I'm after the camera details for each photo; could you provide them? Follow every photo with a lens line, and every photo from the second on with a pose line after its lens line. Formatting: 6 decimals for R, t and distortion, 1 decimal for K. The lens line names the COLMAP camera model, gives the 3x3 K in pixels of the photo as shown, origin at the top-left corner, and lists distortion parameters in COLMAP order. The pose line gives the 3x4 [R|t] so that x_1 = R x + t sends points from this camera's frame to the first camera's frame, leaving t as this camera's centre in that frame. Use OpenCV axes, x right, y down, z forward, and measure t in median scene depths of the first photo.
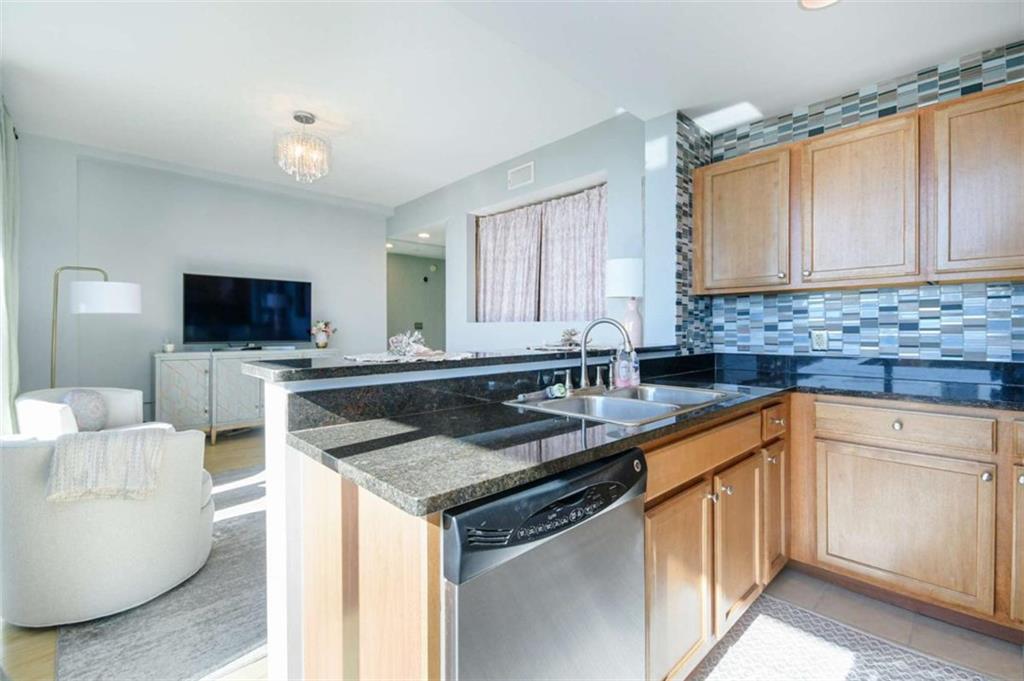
lens RADIAL K [[447.9, 0, 517.6], [0, 447.9, 331.3], [0, 0, 1]] dist [0.019780, -0.011011]
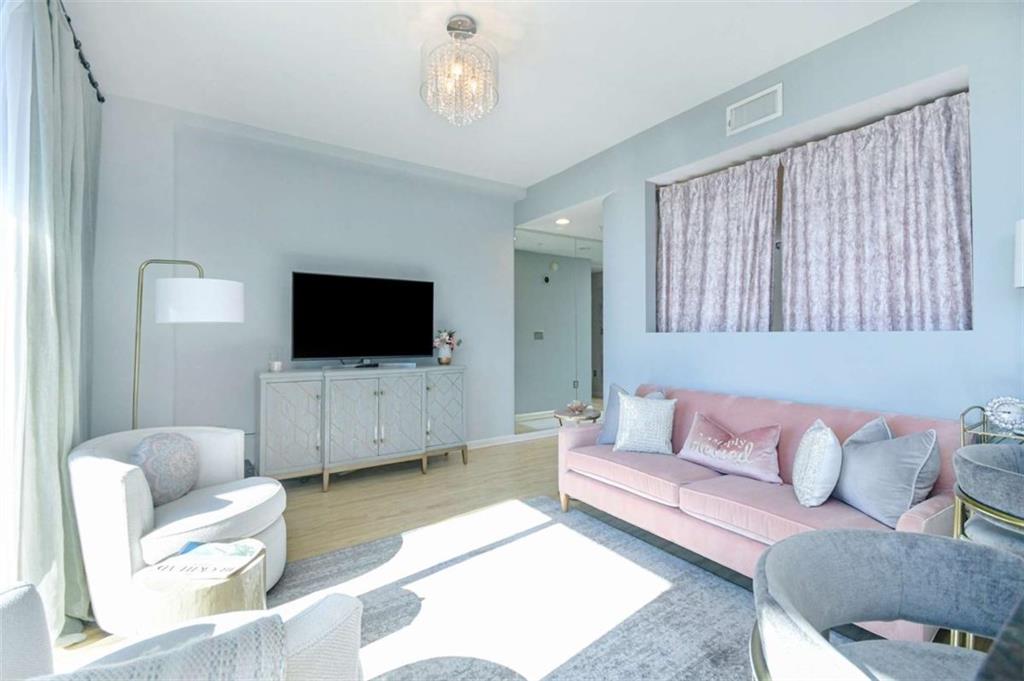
lens RADIAL K [[447.9, 0, 510.1], [0, 447.9, 334.9], [0, 0, 1]] dist [0.019780, -0.011011]
pose [[0.986364, -0.001304, -0.164573, -0.253981], [-0.000391, 0.999947, -0.010268, -0.010114], [0.164578, 0.010192, 0.986311, 0.310701]]
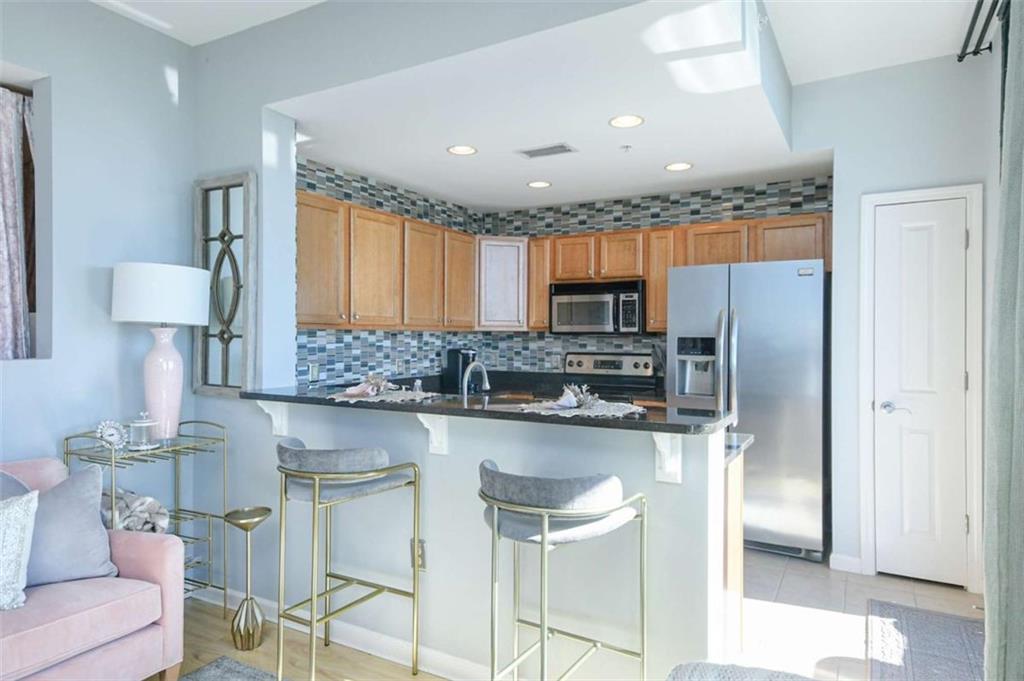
lens RADIAL K [[625.3, 0, 517.5], [0, 625.3, 338.1], [0, 0, 1]] dist [0.024370, 0.014267]
pose [[-0.292428, -0.000315, 0.956287, -0.634130], [0.003902, 0.999991, 0.001523, -0.042536], [-0.956280, 0.004177, -0.292424, 0.631749]]
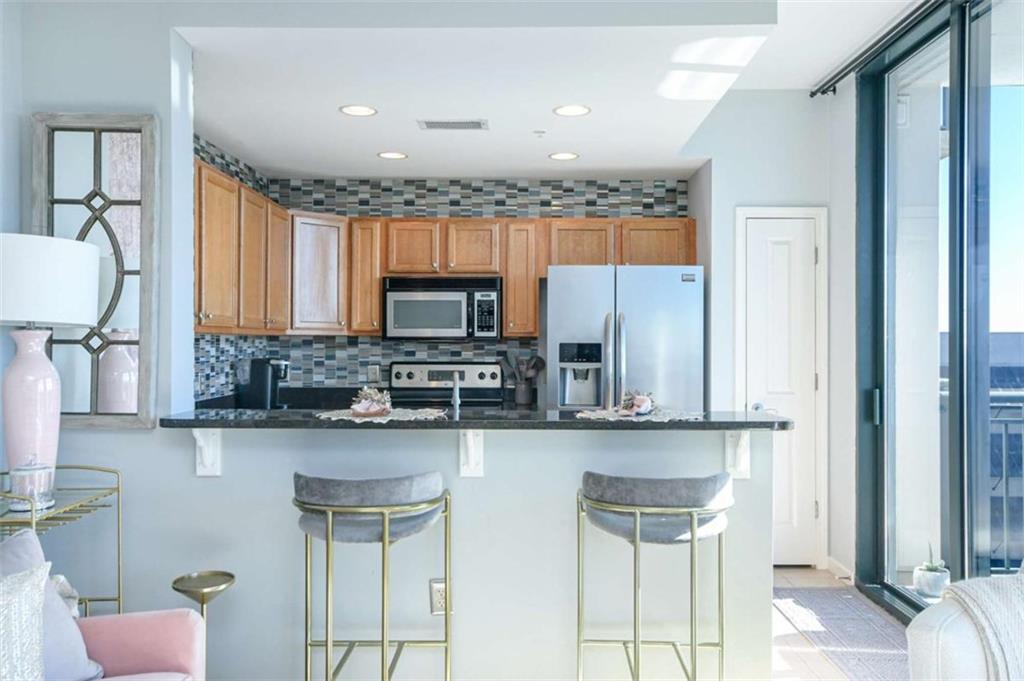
lens RADIAL K [[842.4, 0, 513.9], [0, 842.4, 342.2], [0, 0, 1]] dist [0.020820, 0.045770]
pose [[-0.718604, 0.001654, 0.695418, -0.551376], [0.004550, 0.999987, 0.002323, -0.045741], [-0.695405, 0.004833, -0.718602, 1.041624]]
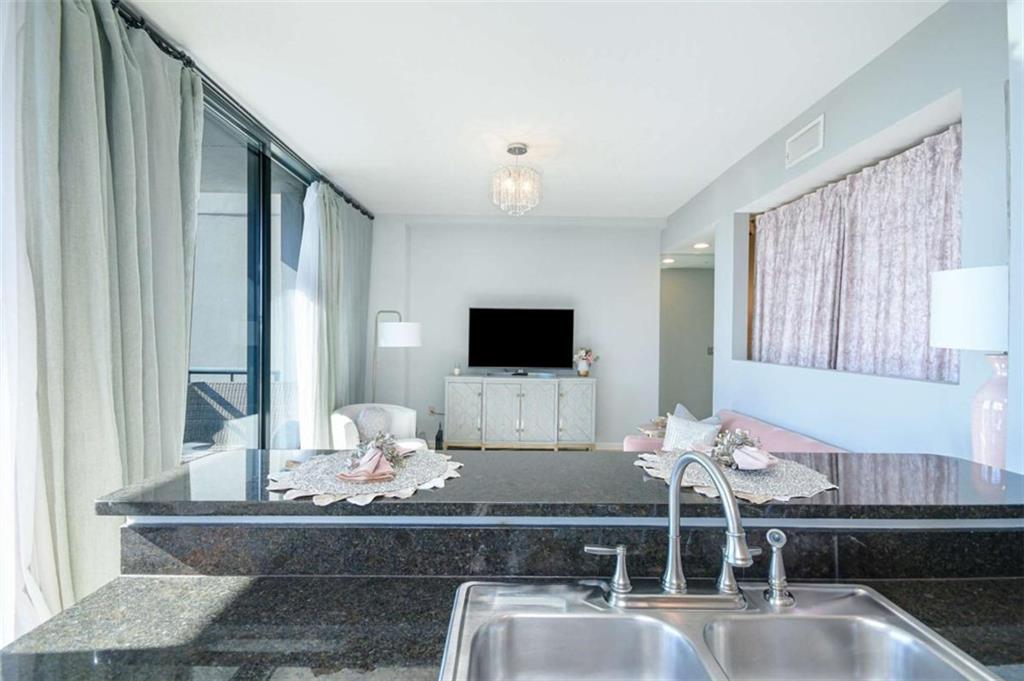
lens RADIAL K [[447.9, 0, 520.8], [0, 447.9, 335.8], [0, 0, 1]] dist [0.019780, -0.011011]
pose [[0.734444, 0.012809, -0.678548, 0.164386], [-0.018370, 0.999831, -0.001010, -0.063294], [0.678420, 0.013207, 0.734555, 0.261778]]
